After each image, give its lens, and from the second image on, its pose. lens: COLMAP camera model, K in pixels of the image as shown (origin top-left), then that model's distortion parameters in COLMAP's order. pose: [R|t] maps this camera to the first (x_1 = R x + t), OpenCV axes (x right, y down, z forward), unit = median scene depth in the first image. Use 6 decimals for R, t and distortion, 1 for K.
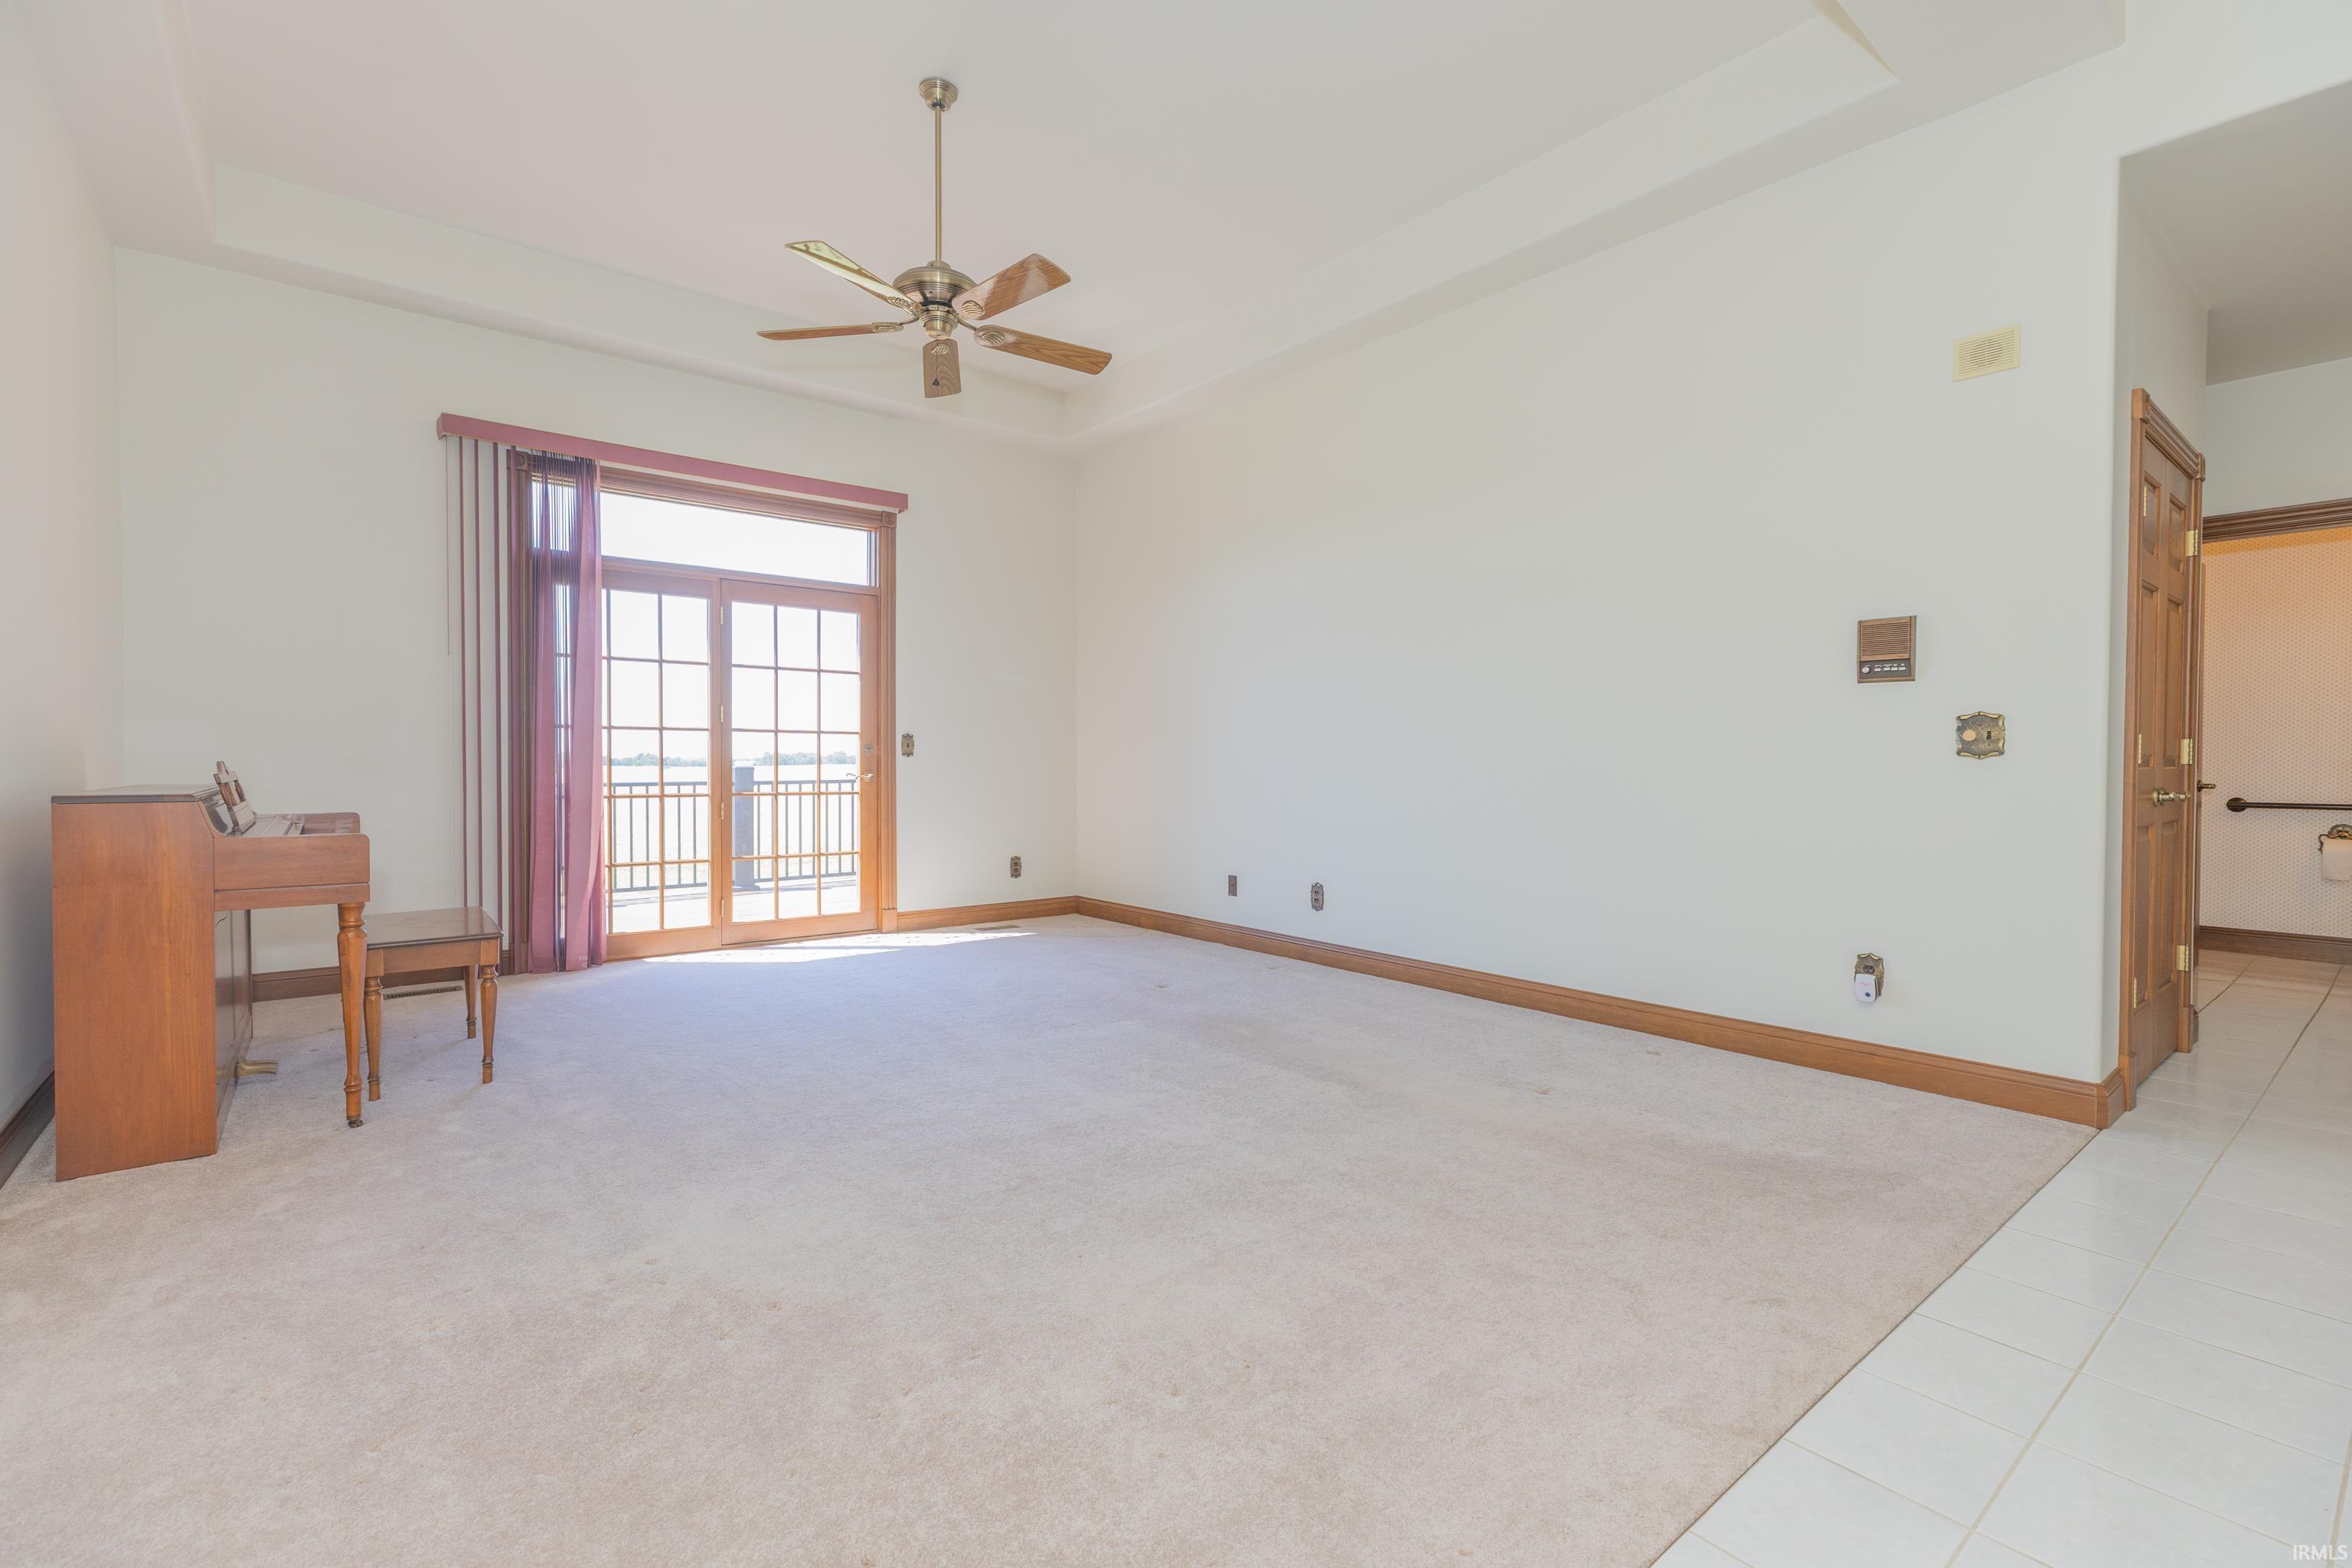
lens RADIAL K [[1036.7, 0, 1181.5], [0, 1036.7, 787.6], [0, 0, 1]] dist [0.002139, 0.002580]
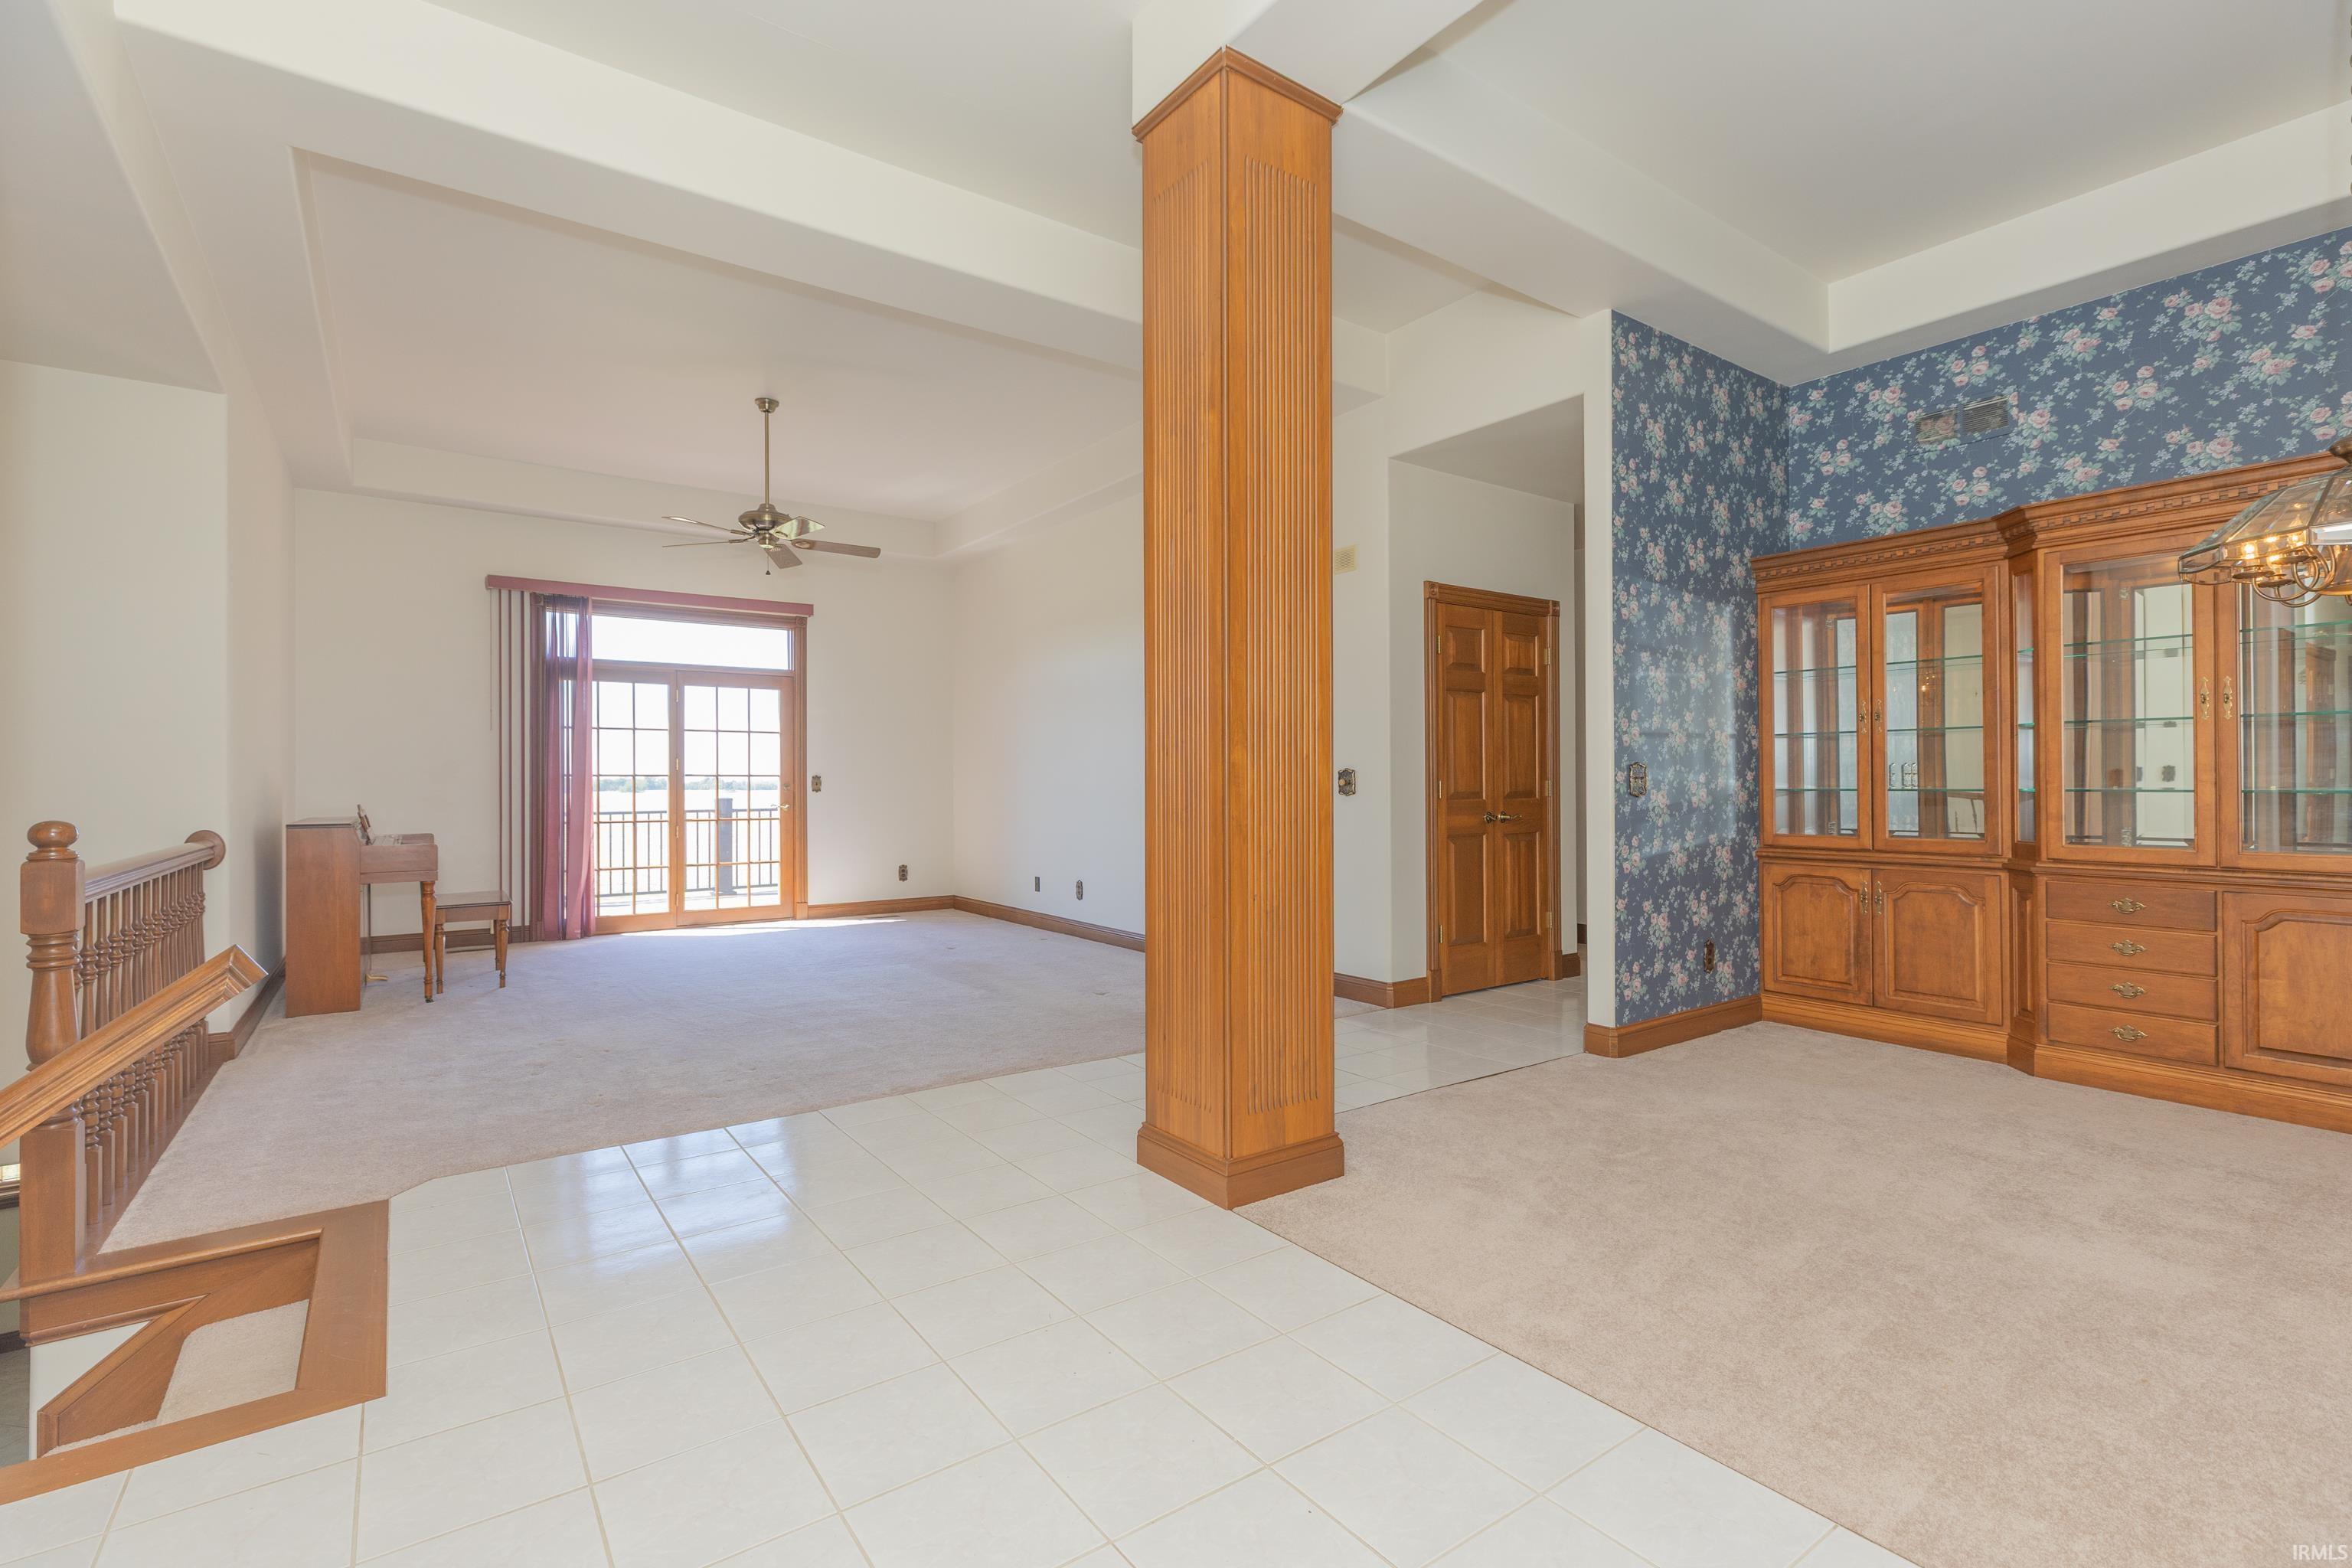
lens RADIAL K [[1036.7, 0, 1172.1], [0, 1036.7, 782.6], [0, 0, 1]] dist [0.002139, 0.002580]
pose [[0.998677, -0.007463, -0.050885, 0.328676], [0.006184, 0.999662, -0.025249, -0.005397], [0.051057, 0.024901, 0.998385, -0.416100]]
